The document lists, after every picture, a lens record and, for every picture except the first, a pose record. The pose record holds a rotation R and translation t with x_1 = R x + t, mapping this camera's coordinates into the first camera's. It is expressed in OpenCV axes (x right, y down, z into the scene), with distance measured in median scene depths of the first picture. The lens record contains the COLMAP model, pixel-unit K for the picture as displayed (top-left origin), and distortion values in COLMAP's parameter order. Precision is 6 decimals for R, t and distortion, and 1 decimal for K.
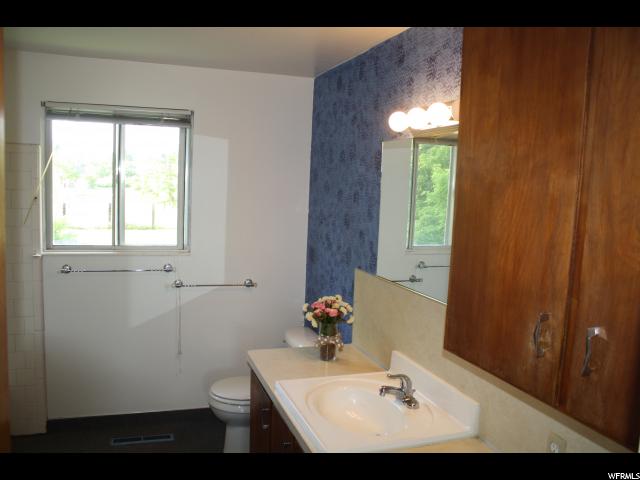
lens RADIAL K [[533.7, 0, 319.7], [0, 533.7, 237.2], [0, 0, 1]] dist [-0.133714, 0.073991]
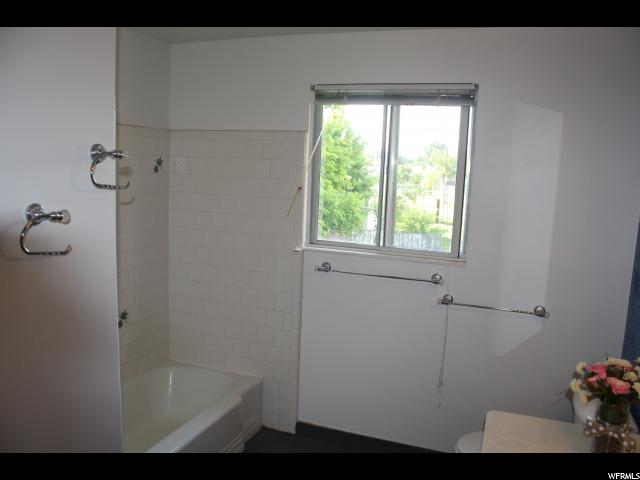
lens RADIAL K [[533.7, 0, 318.9], [0, 533.7, 244.0], [0, 0, 1]] dist [-0.133714, 0.073991]
pose [[0.767095, 0.084168, -0.635988, 0.098976], [-0.074857, 0.996328, 0.041567, -0.017791], [0.637151, 0.015723, 0.770578, 0.268206]]
